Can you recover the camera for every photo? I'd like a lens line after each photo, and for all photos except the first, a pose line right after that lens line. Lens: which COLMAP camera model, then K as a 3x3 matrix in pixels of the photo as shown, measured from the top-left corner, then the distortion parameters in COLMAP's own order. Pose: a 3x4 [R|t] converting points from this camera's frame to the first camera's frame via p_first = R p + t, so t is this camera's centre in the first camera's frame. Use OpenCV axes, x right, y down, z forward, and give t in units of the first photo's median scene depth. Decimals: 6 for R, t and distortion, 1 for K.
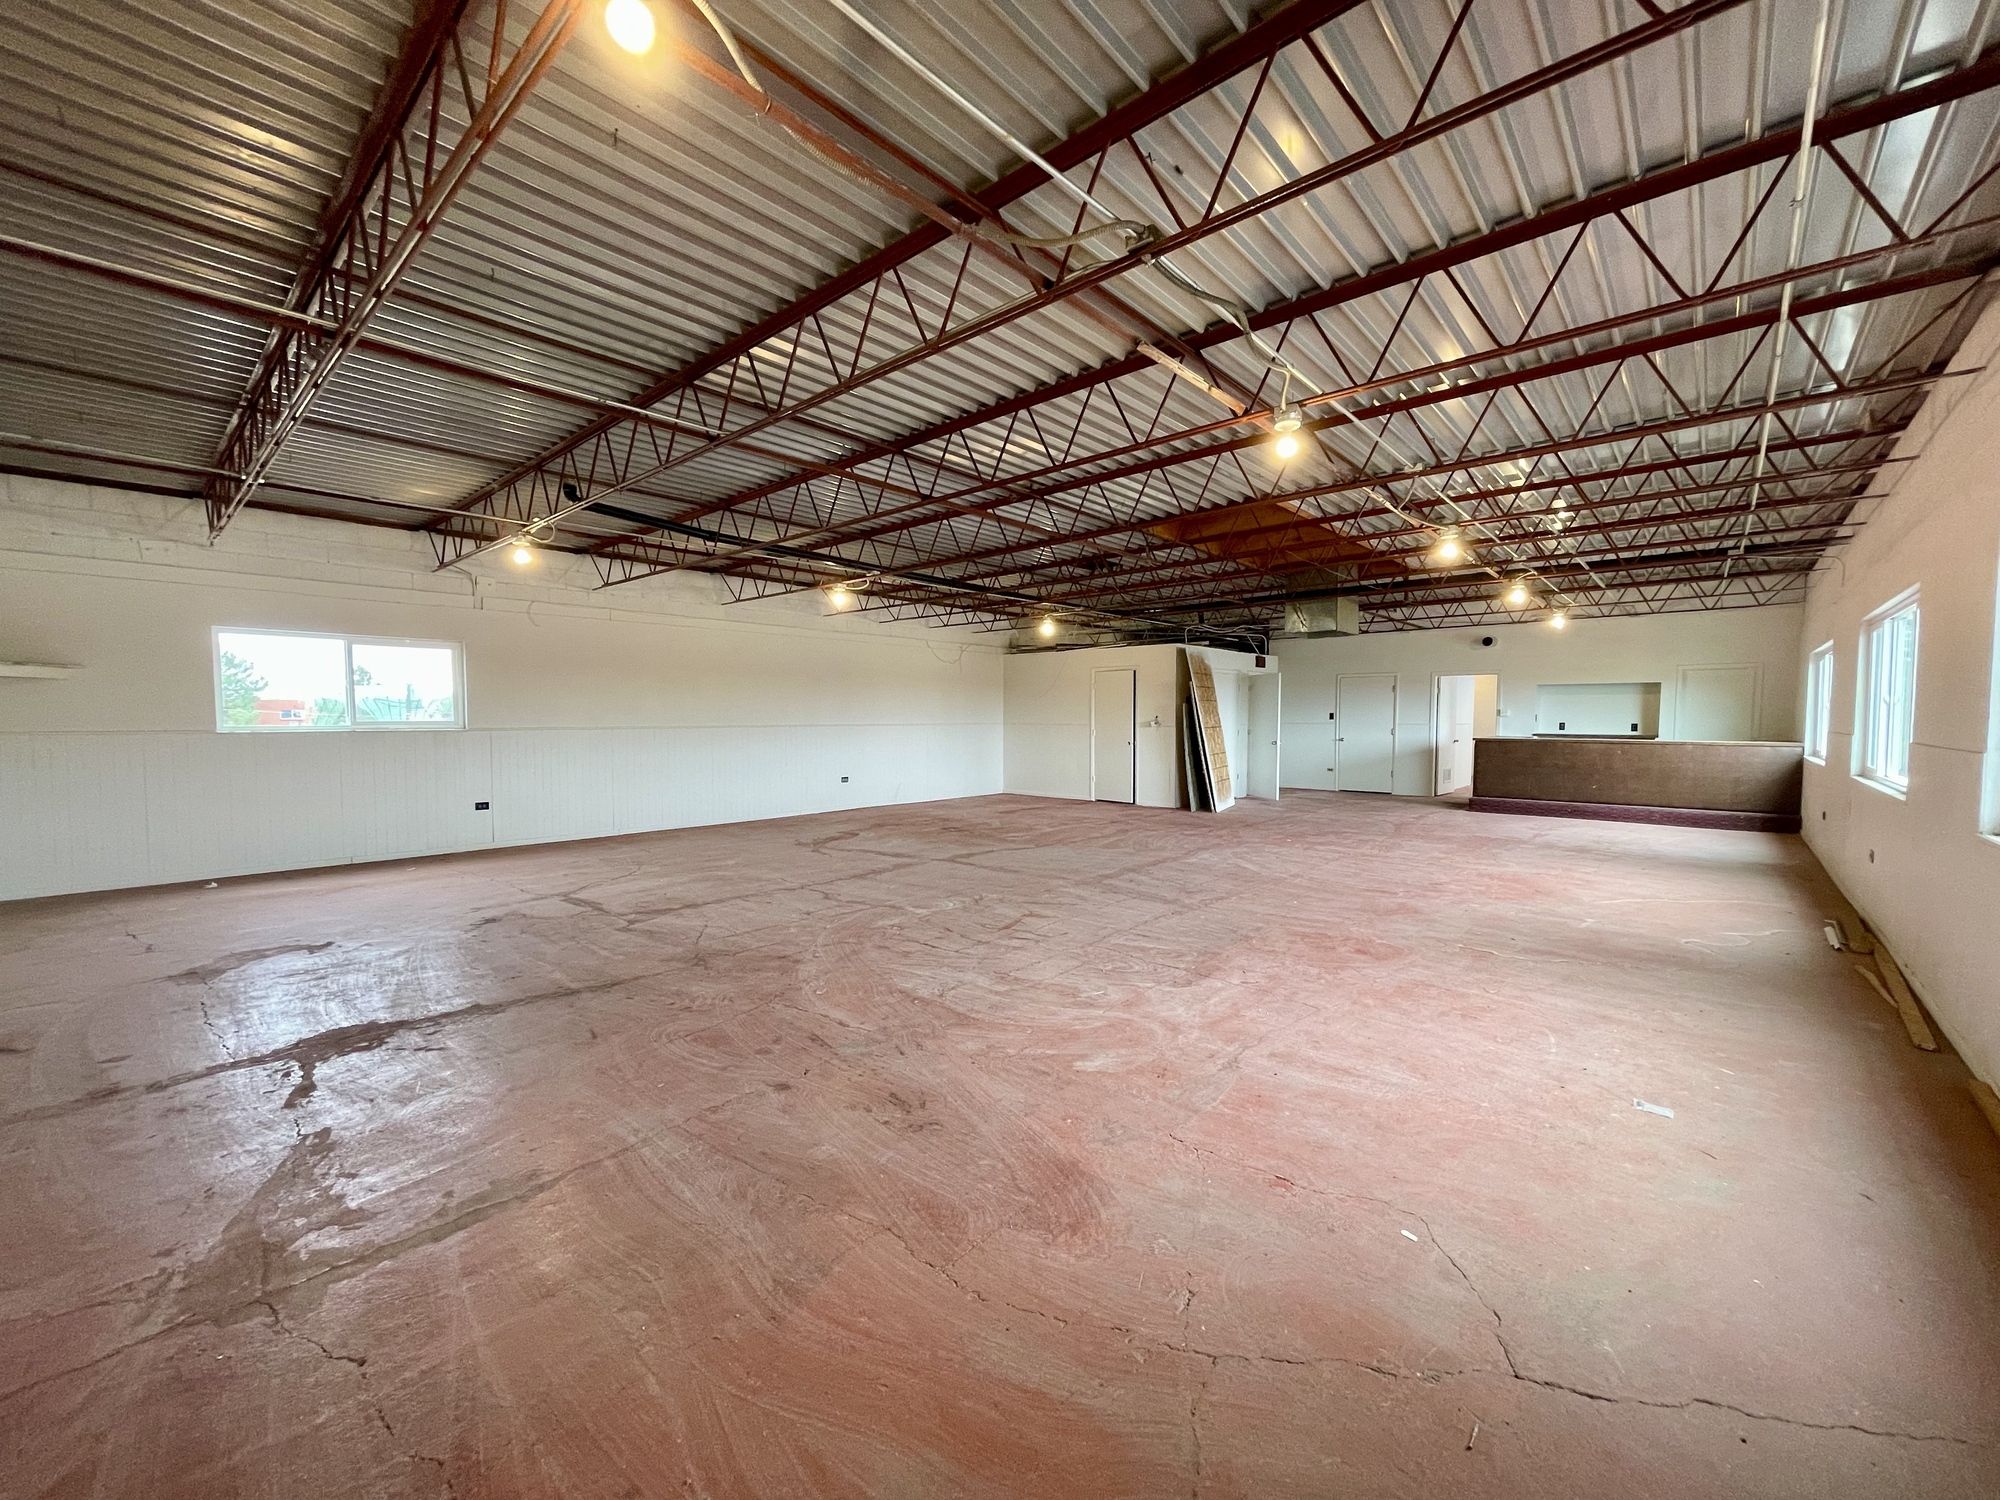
lens RADIAL K [[808.7, 0, 1008.1], [0, 808.7, 763.7], [0, 0, 1]] dist [-0.004008, 0.000916]
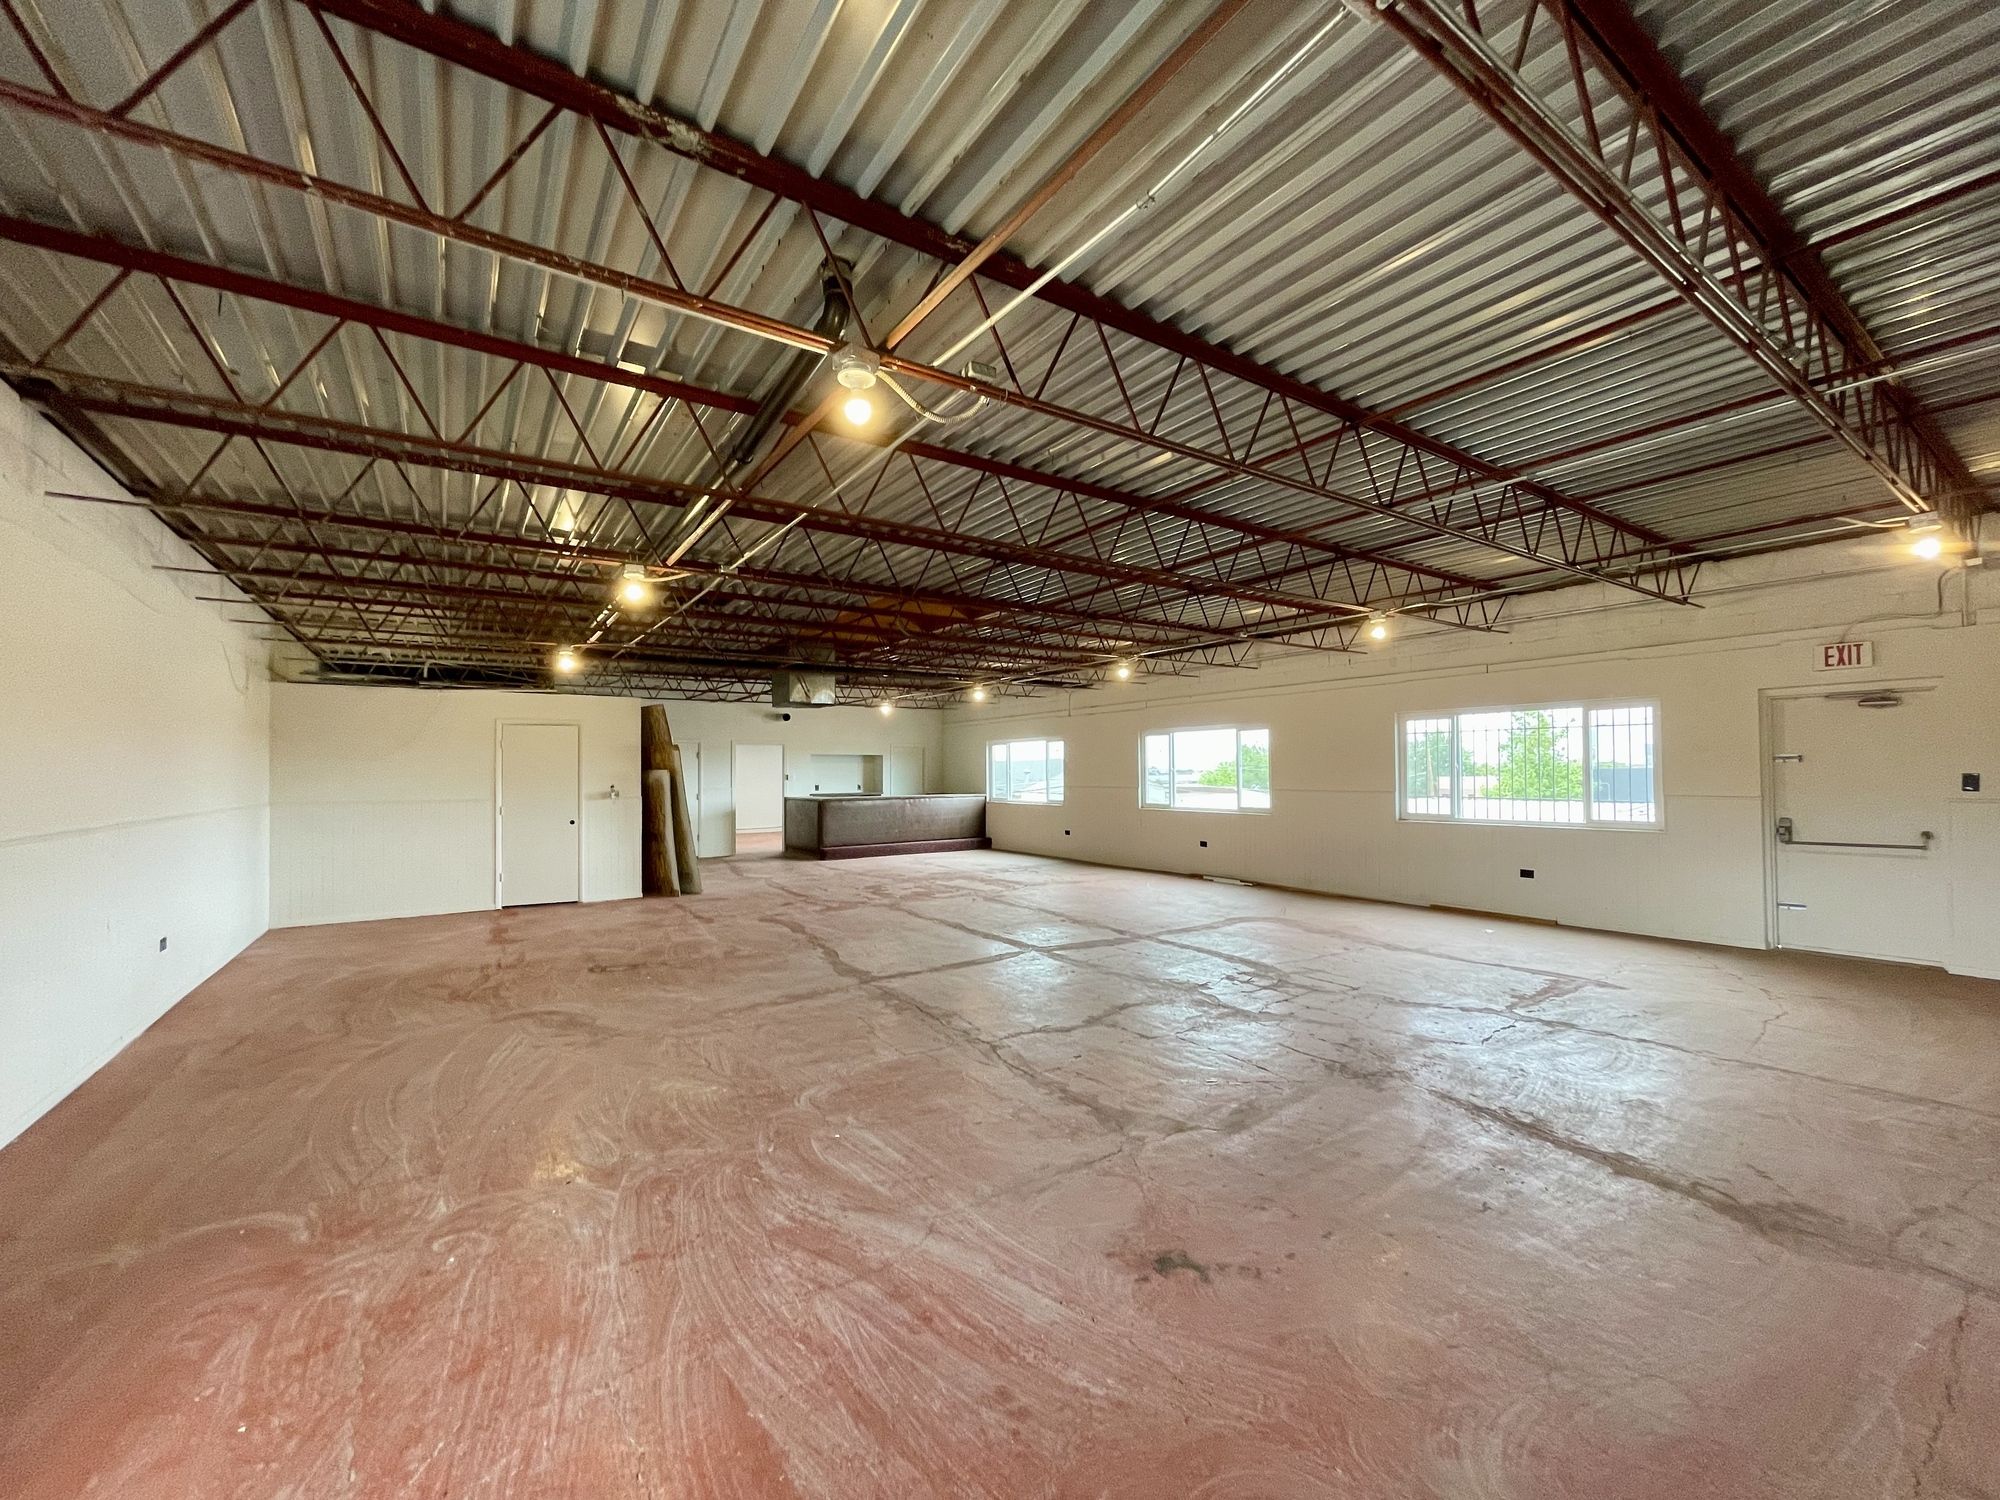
lens RADIAL K [[808.7, 0, 1006.2], [0, 808.7, 731.3], [0, 0, 1]] dist [-0.004008, 0.000916]
pose [[0.244725, 0.046933, 0.968456, -0.538381], [0.067324, 0.995595, -0.065261, -0.036734], [-0.967252, 0.081171, 0.240488, 0.463753]]
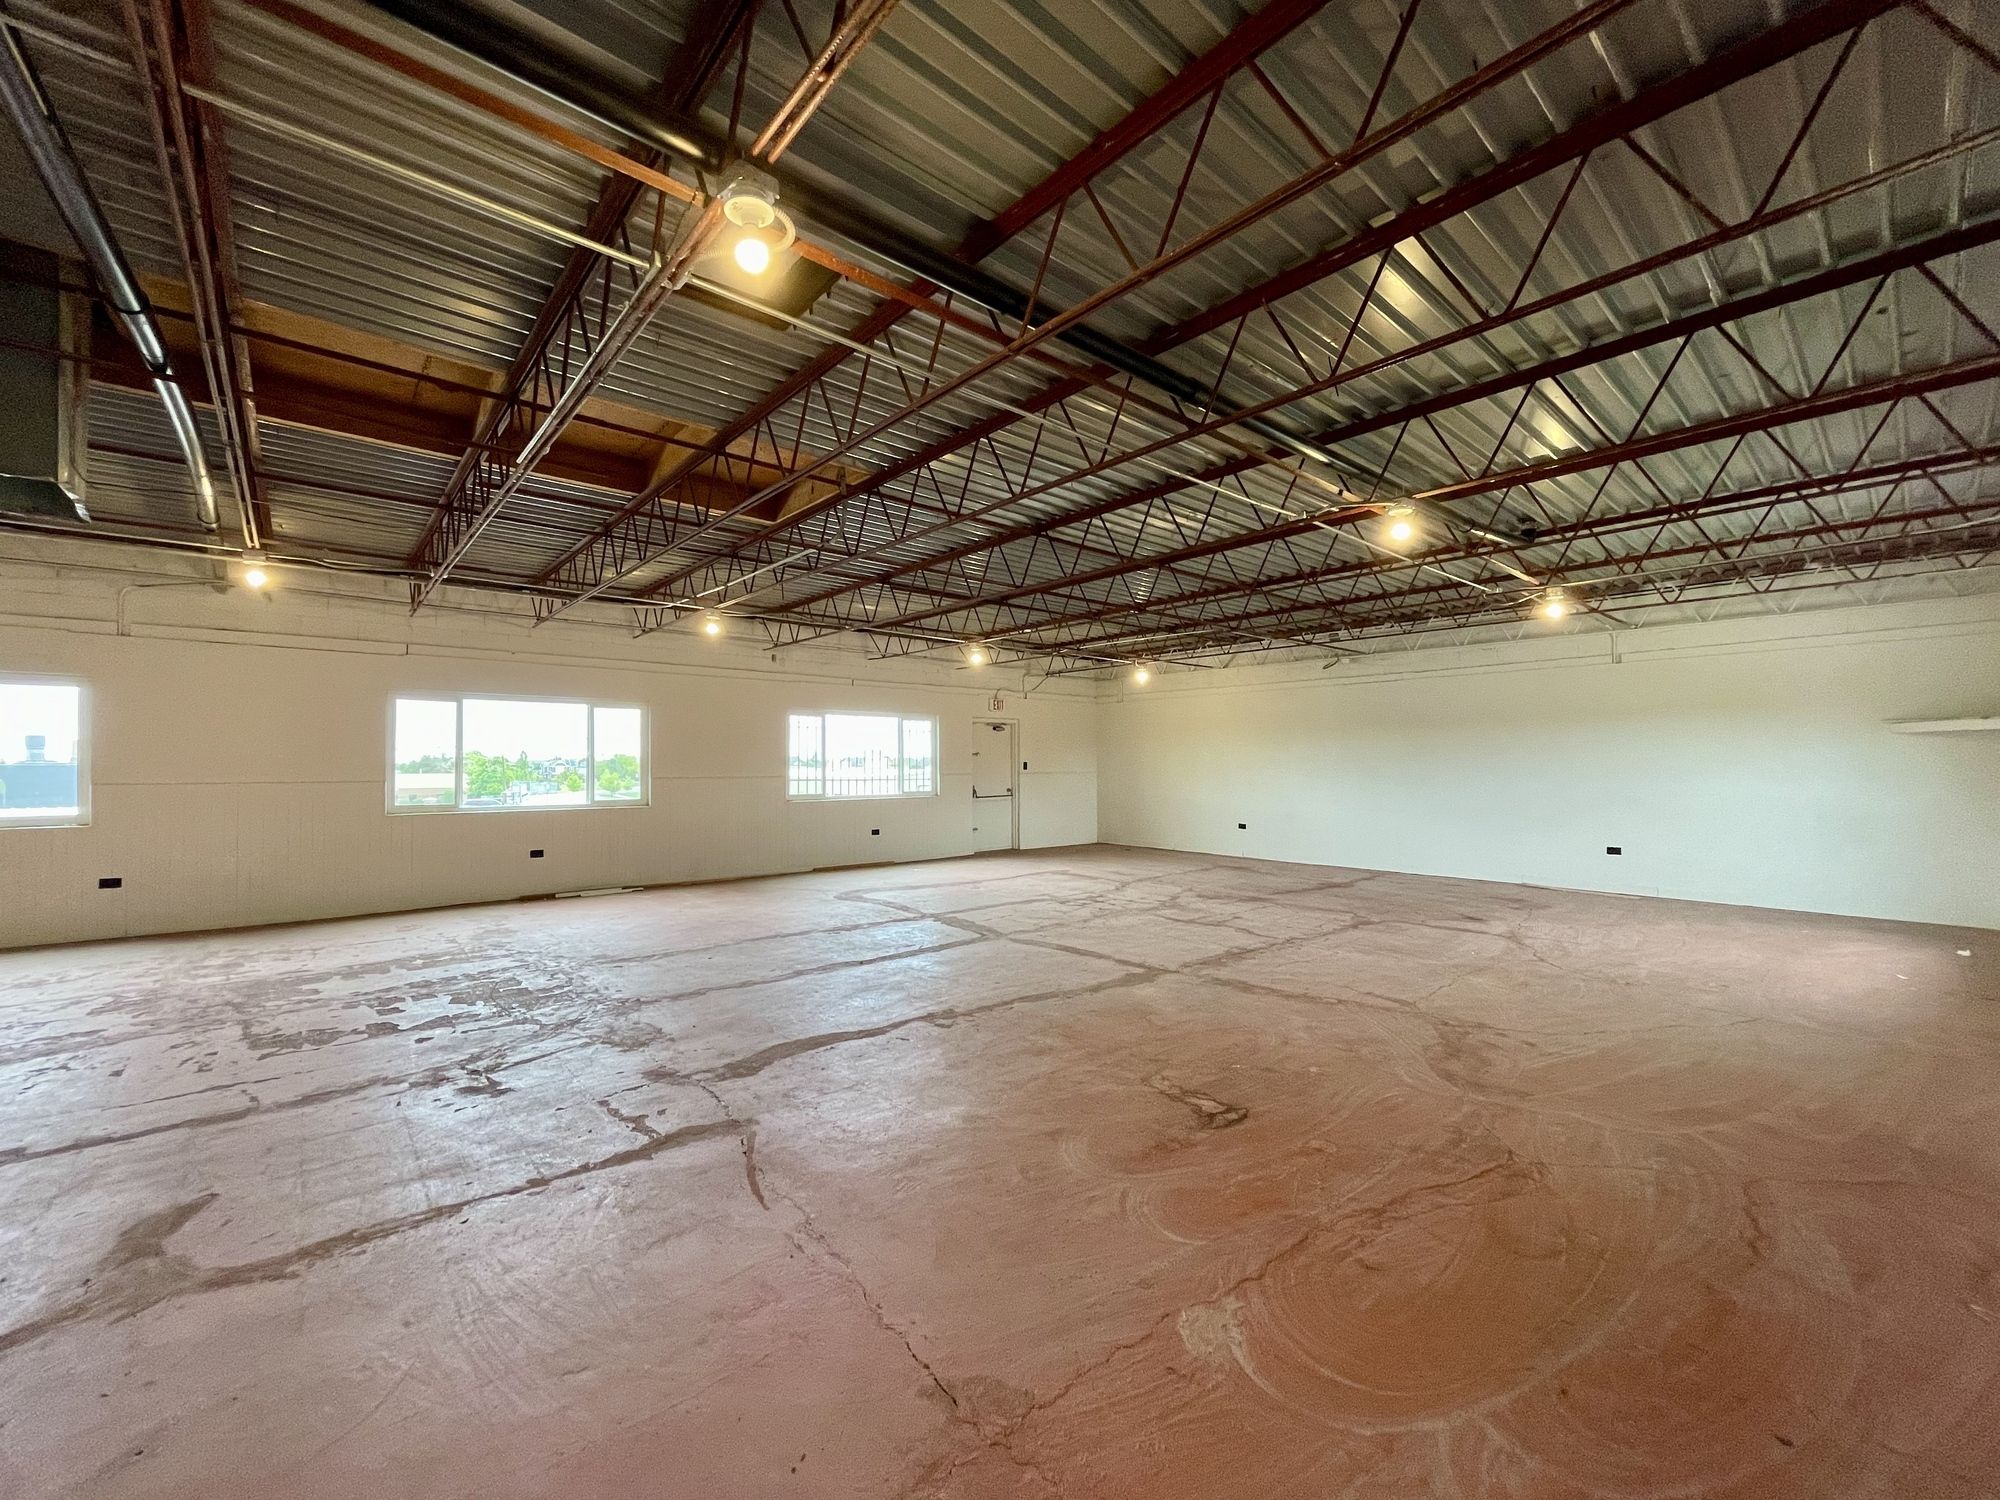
lens RADIAL K [[808.7, 0, 981.3], [0, 808.7, 755.9], [0, 0, 1]] dist [-0.004008, 0.000916]
pose [[-0.990398, 0.003693, 0.138195, -0.013422], [0.010853, 0.998635, 0.051091, -0.073294], [-0.137818, 0.052101, -0.989086, 1.173623]]
